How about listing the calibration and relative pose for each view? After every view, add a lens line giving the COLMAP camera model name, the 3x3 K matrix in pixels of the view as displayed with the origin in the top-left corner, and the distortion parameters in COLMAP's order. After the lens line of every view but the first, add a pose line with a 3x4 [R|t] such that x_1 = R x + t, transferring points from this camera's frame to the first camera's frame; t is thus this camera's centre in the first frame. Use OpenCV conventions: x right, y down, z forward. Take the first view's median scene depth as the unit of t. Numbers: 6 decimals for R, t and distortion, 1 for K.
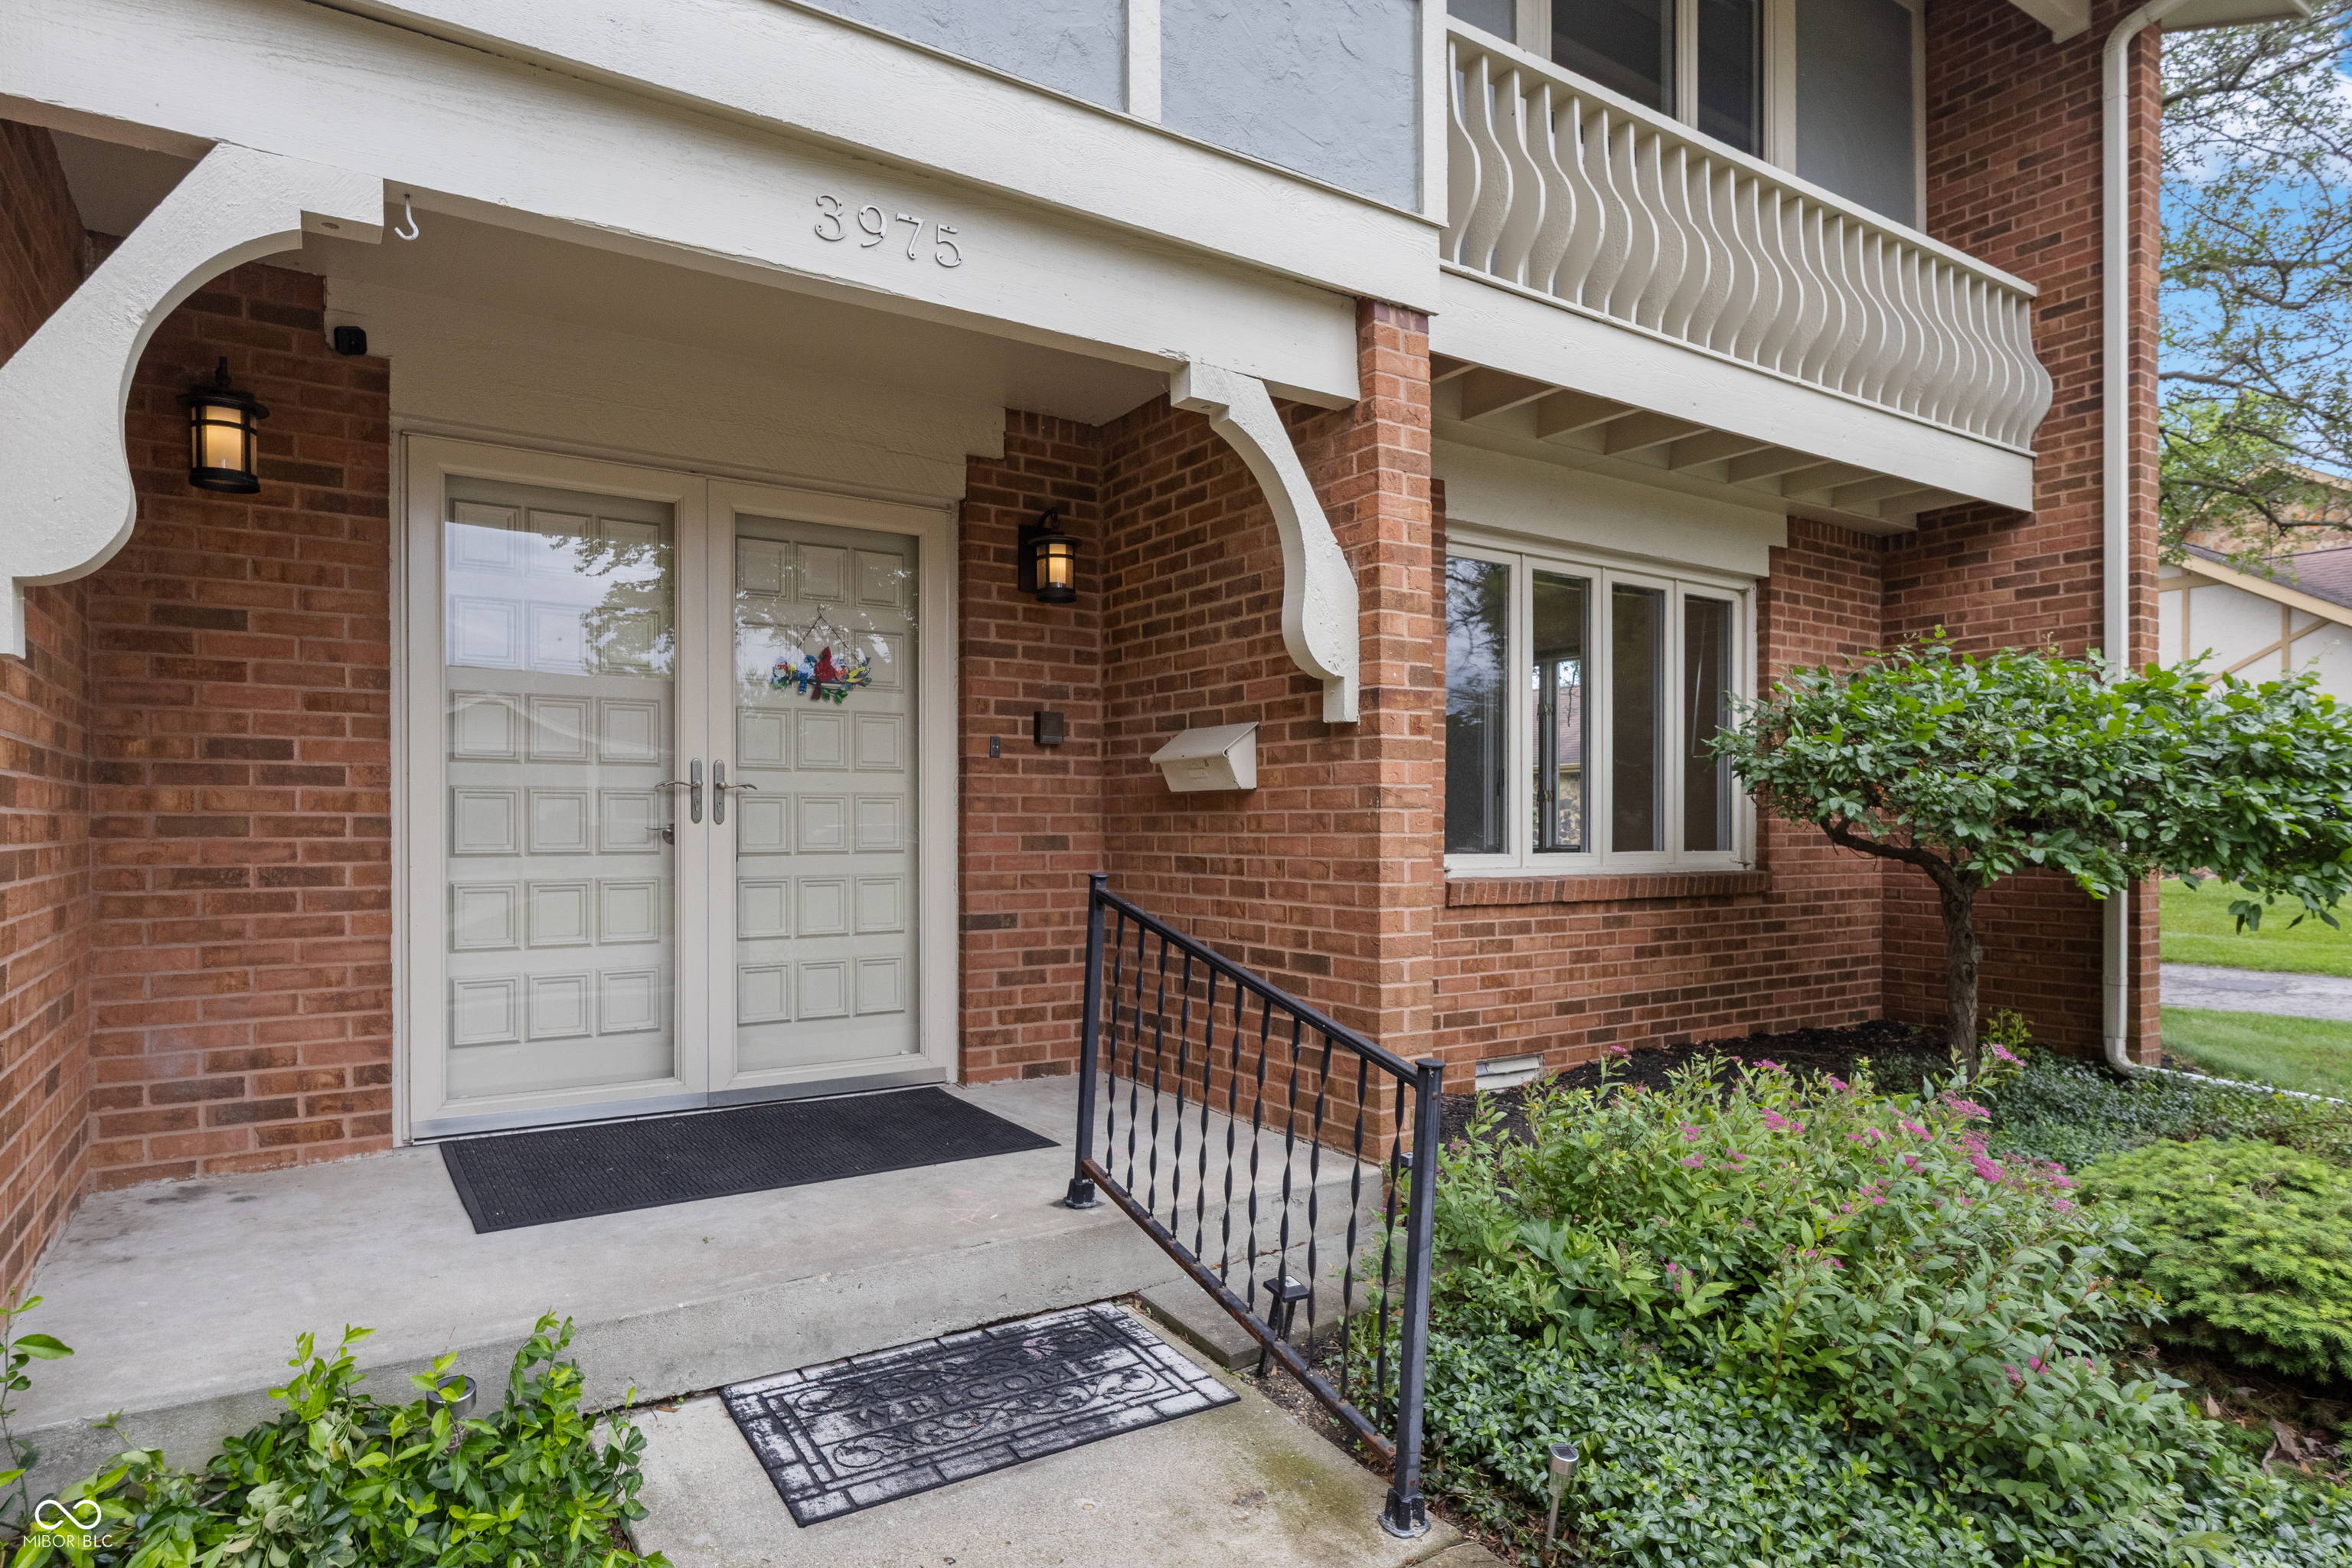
lens RADIAL K [[1318.6, 0, 1182.7], [0, 1318.6, 825.3], [0, 0, 1]] dist [0.000049, 0.000688]
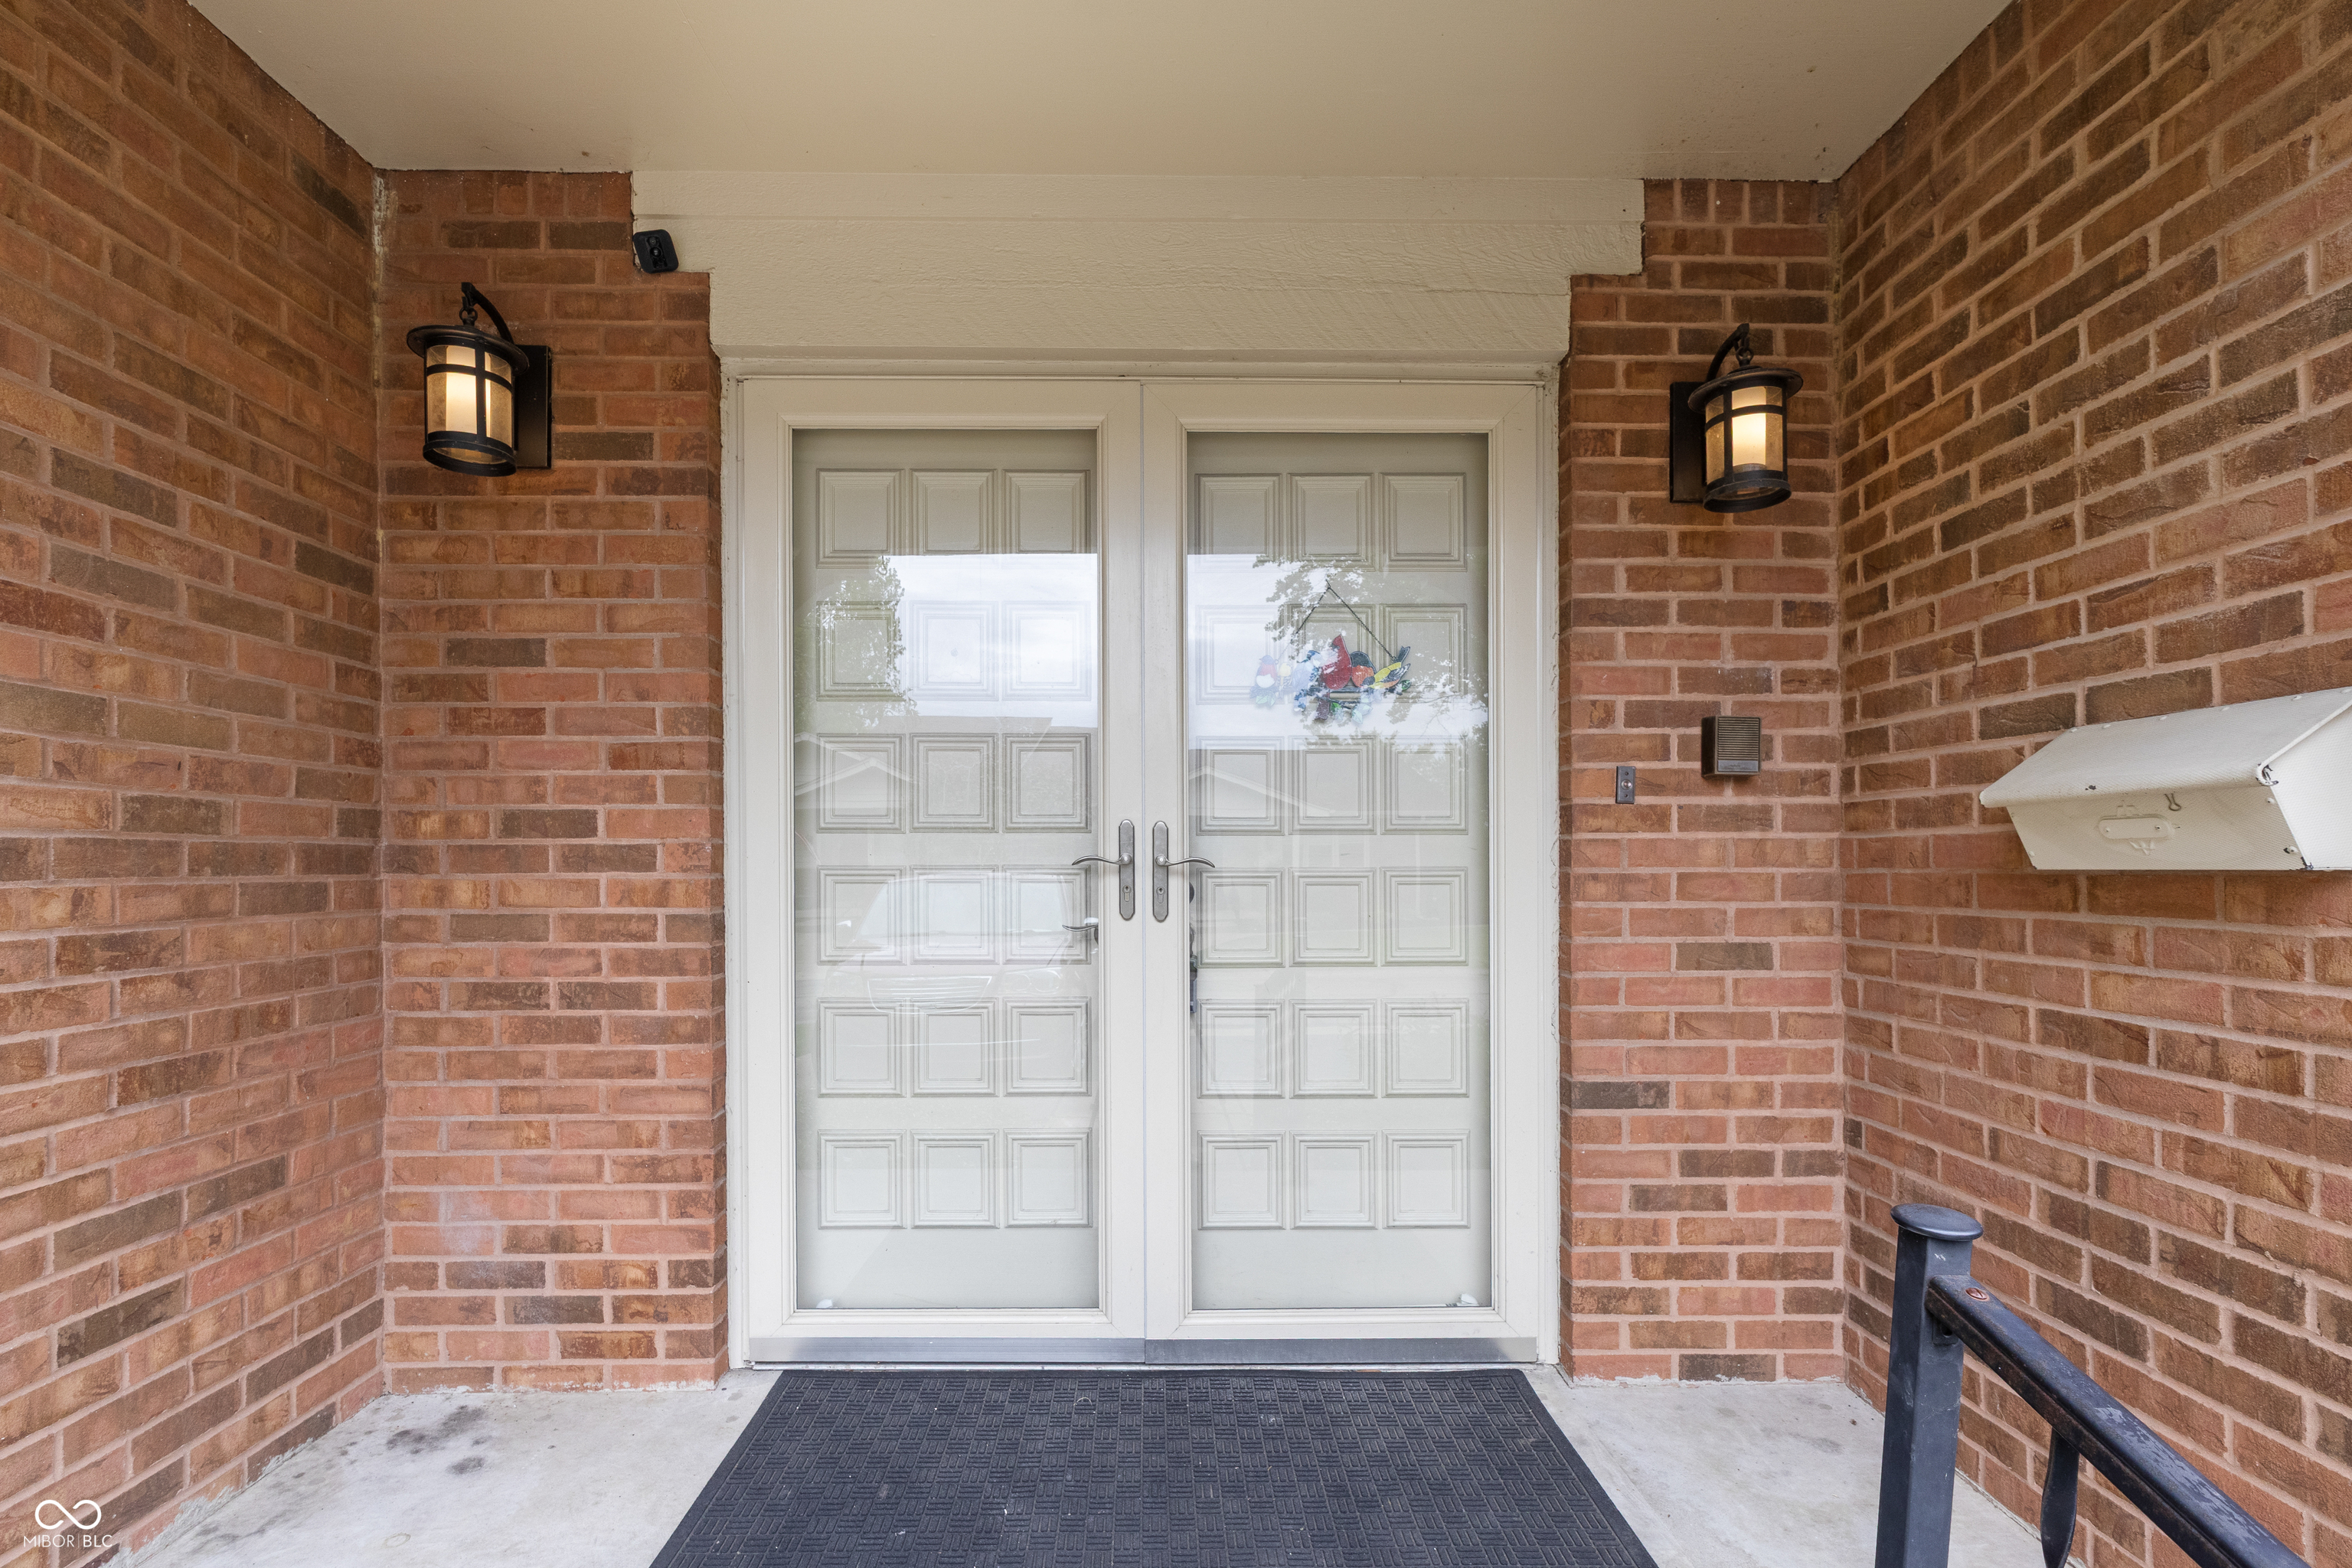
lens RADIAL K [[1130.6, 0, 1183.4], [0, 1130.6, 867.4], [0, 0, 1]] dist [-0.002915, -0.000372]
pose [[0.852690, -0.001095, -0.522416, -0.056593], [0.002391, 0.999996, 0.001806, -0.028203], [0.522411, -0.002789, 0.852689, 0.540449]]
